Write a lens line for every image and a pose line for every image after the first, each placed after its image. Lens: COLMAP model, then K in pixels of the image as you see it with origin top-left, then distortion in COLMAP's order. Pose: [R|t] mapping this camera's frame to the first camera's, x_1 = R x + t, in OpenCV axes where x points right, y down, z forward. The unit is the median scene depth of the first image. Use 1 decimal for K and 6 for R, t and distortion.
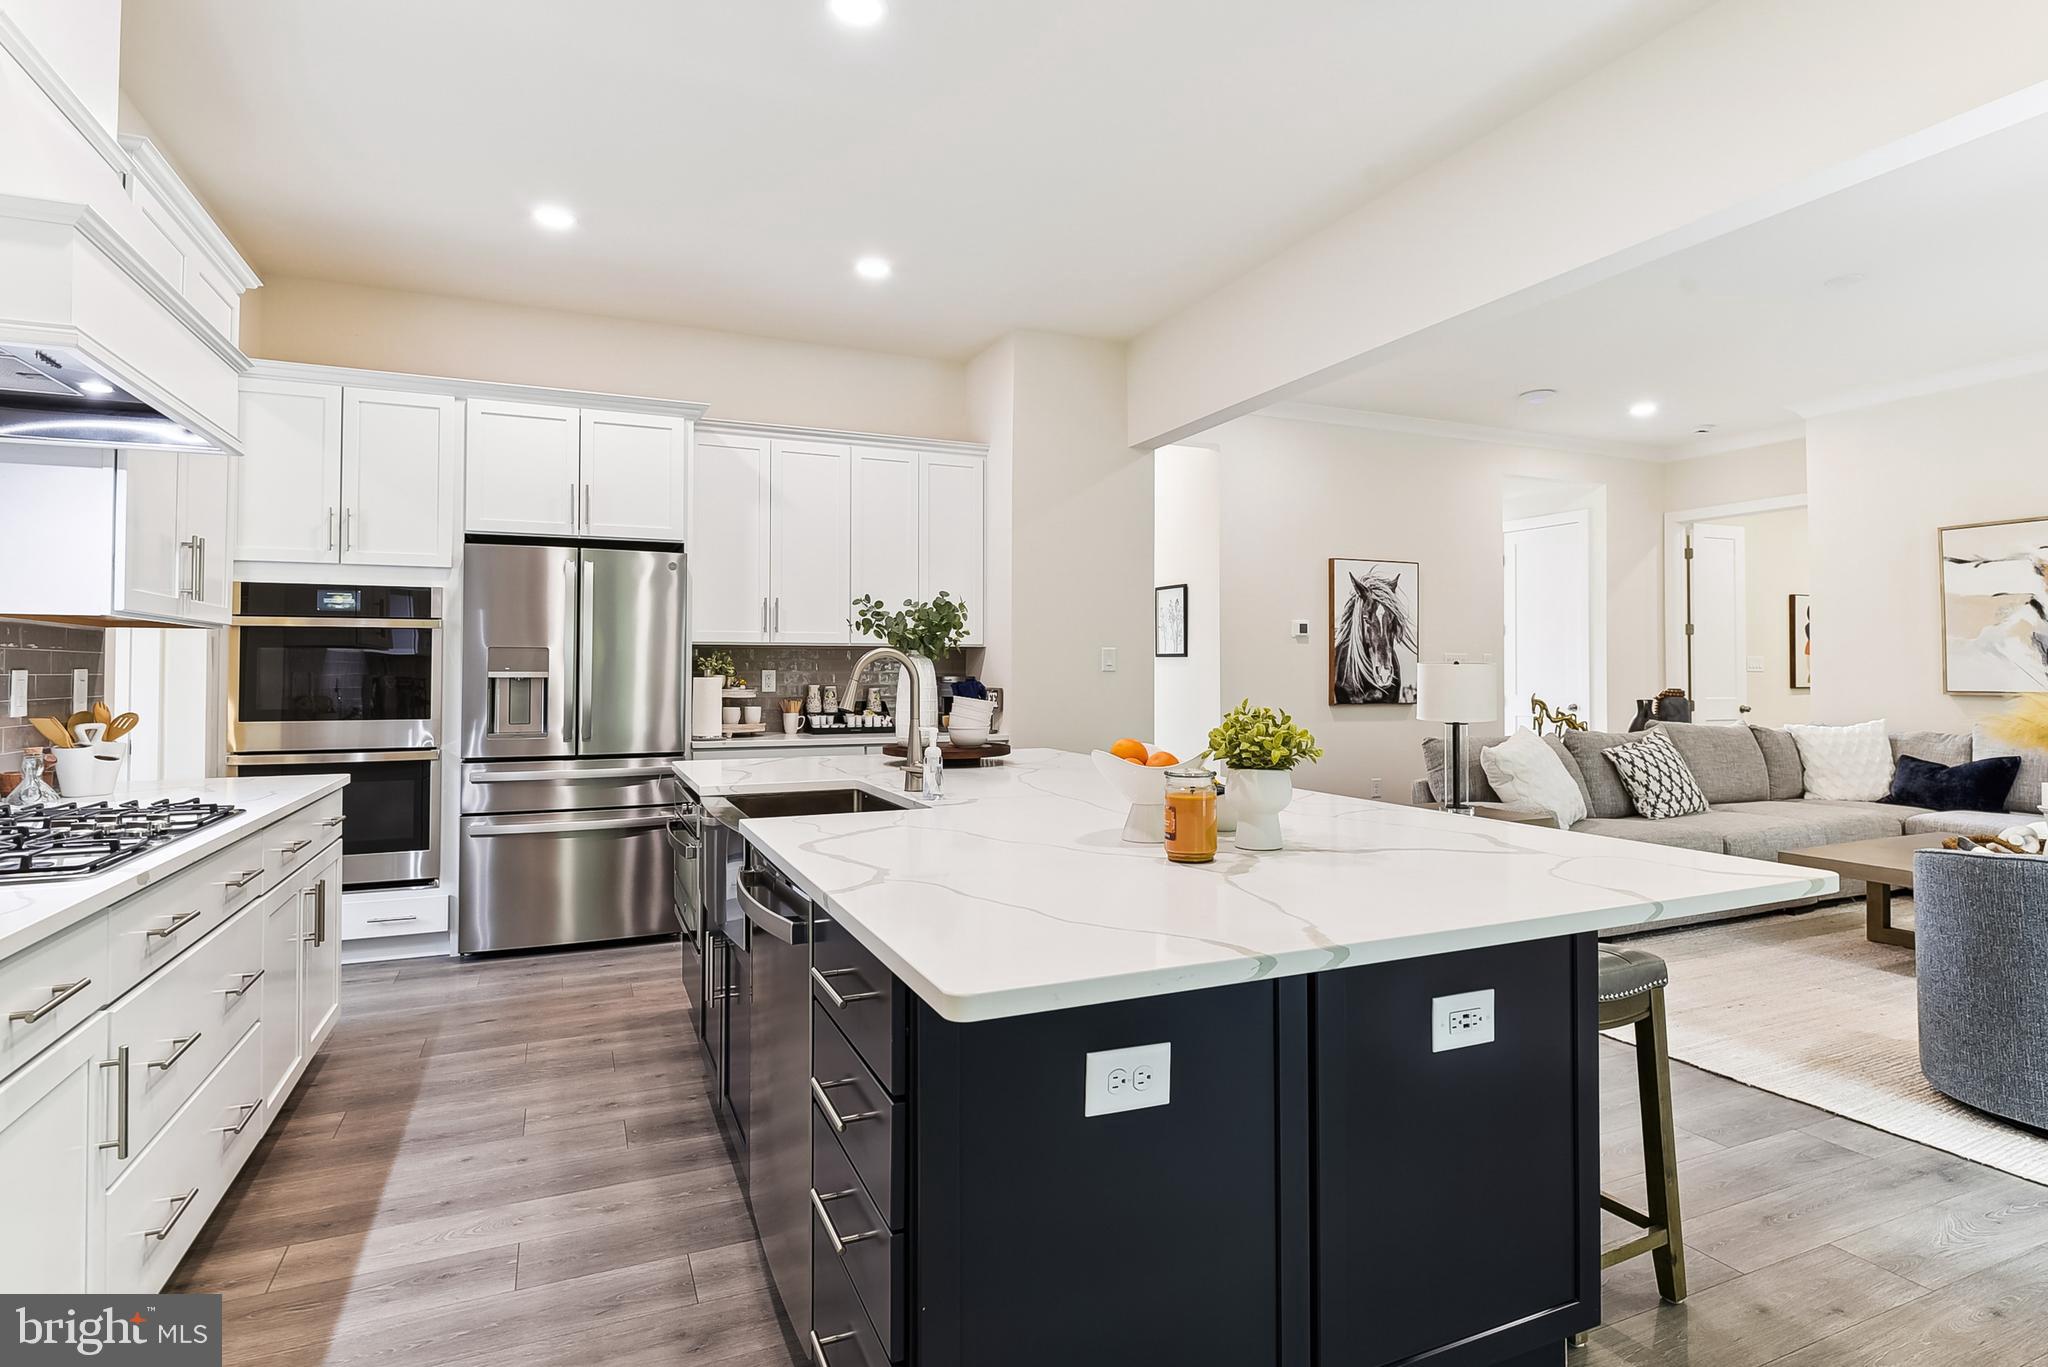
lens RADIAL K [[1021.4, 0, 1023.0], [0, 1021.4, 655.0], [0, 0, 1]] dist [-0.004136, -0.000755]
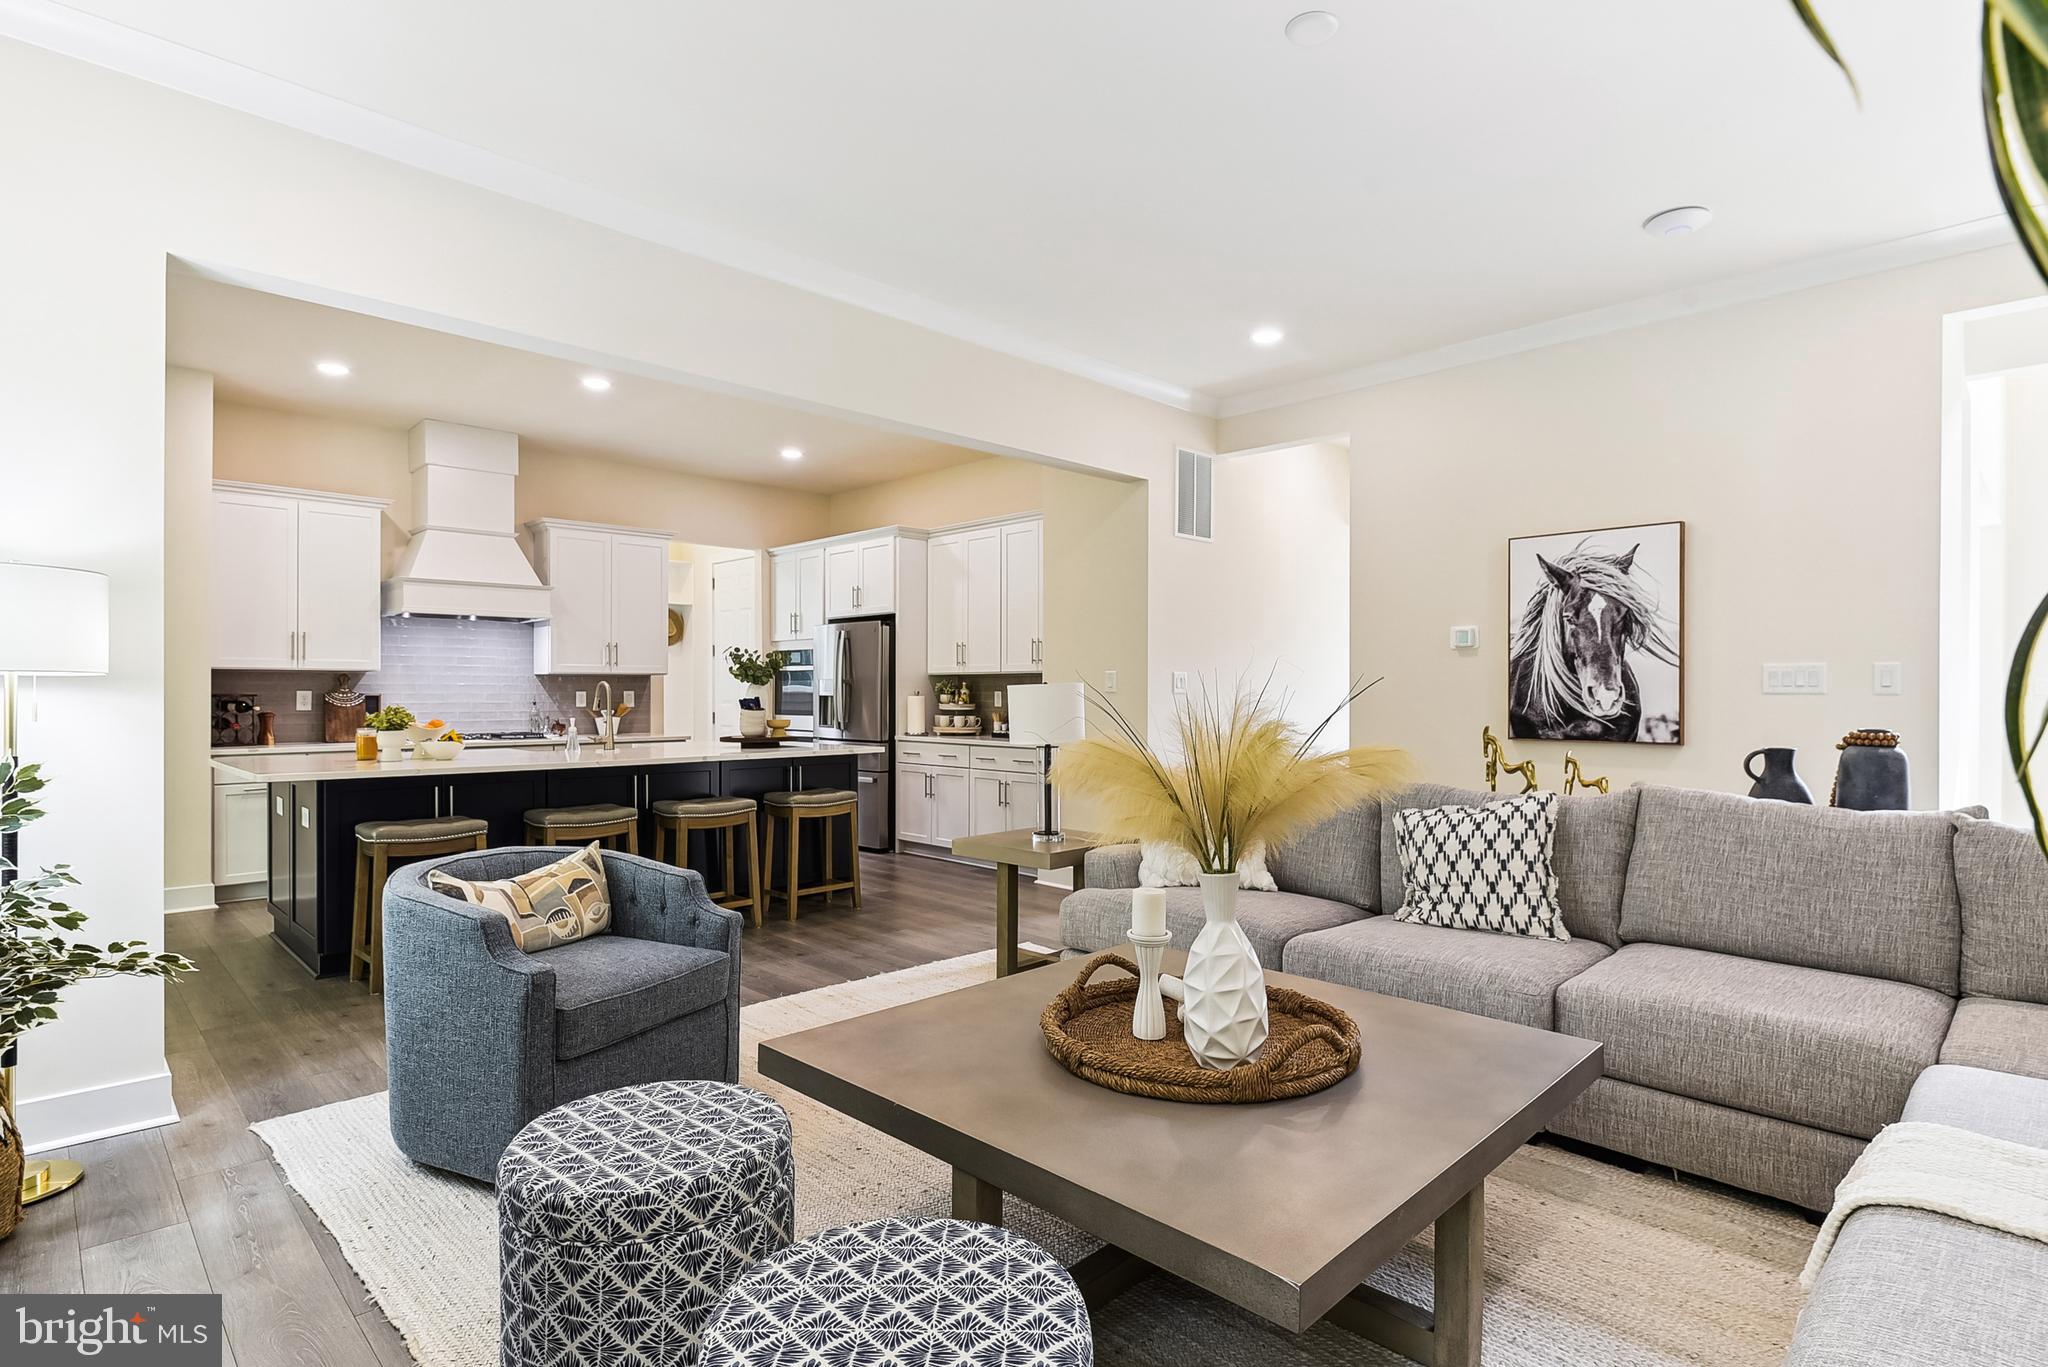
lens RADIAL K [[1047.8, 0, 1024.0], [0, 1047.8, 683.5], [0, 0, 1]] dist [0.000383, -0.027822]
pose [[0.353282, -0.005874, -0.935499, 0.873723], [0.014589, 0.999893, -0.000769, 0.004542], [0.935403, -0.013377, 0.353330, 0.404826]]
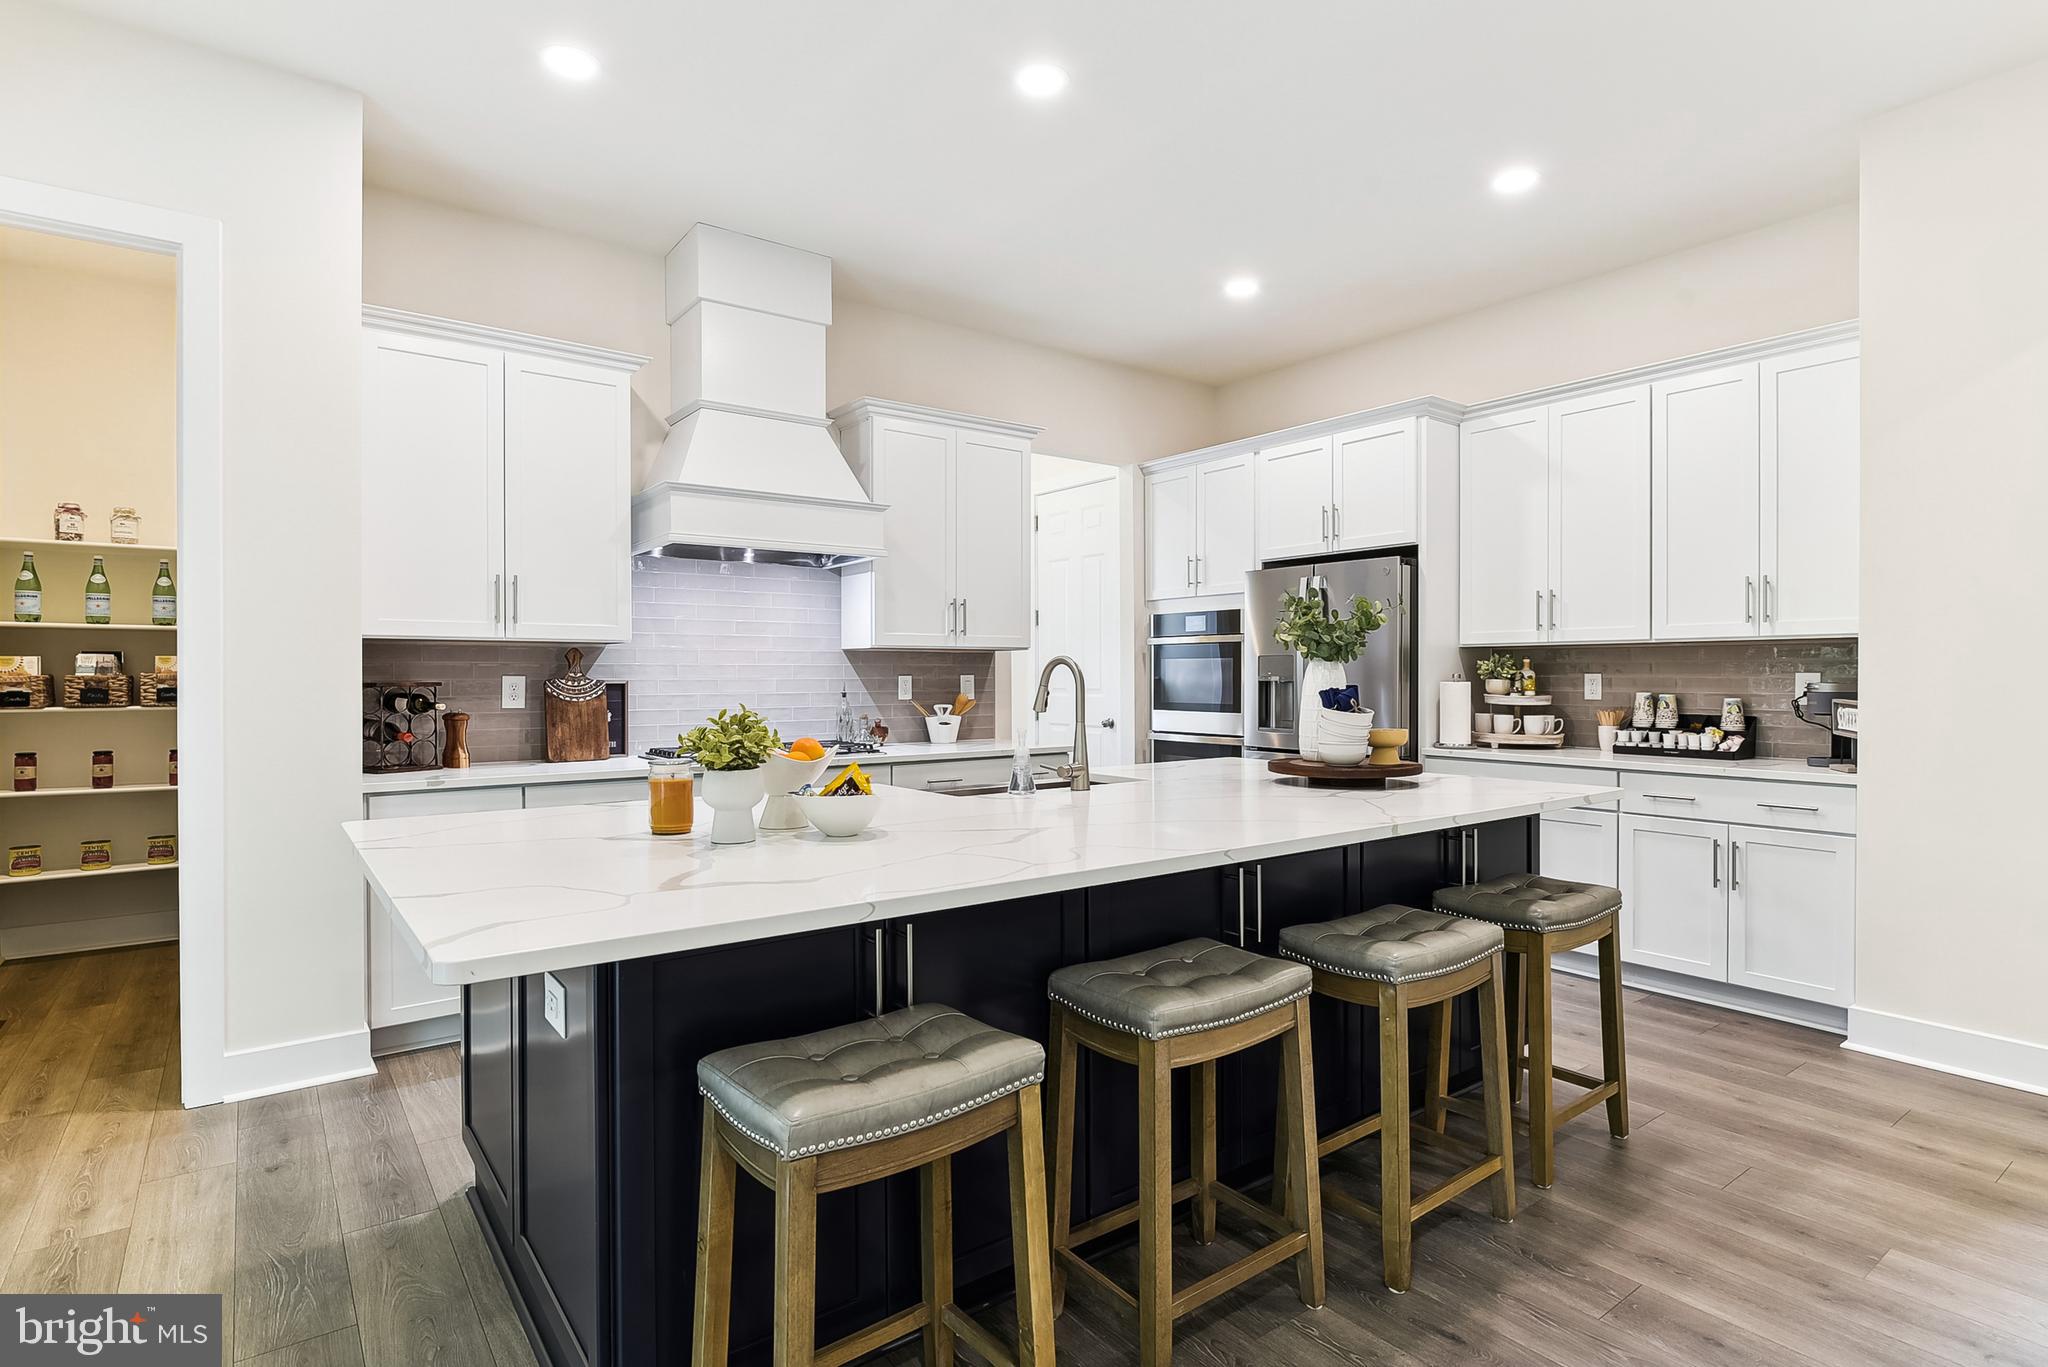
lens RADIAL K [[1030.5, 0, 996.1], [0, 1030.5, 677.4], [0, 0, 1]] dist [-0.025601, -0.000242]
pose [[0.209886, 0.003105, -0.977721, 0.364281], [0.018183, 0.999810, 0.007078, 0.002416], [0.977557, -0.019264, 0.209789, 0.268146]]
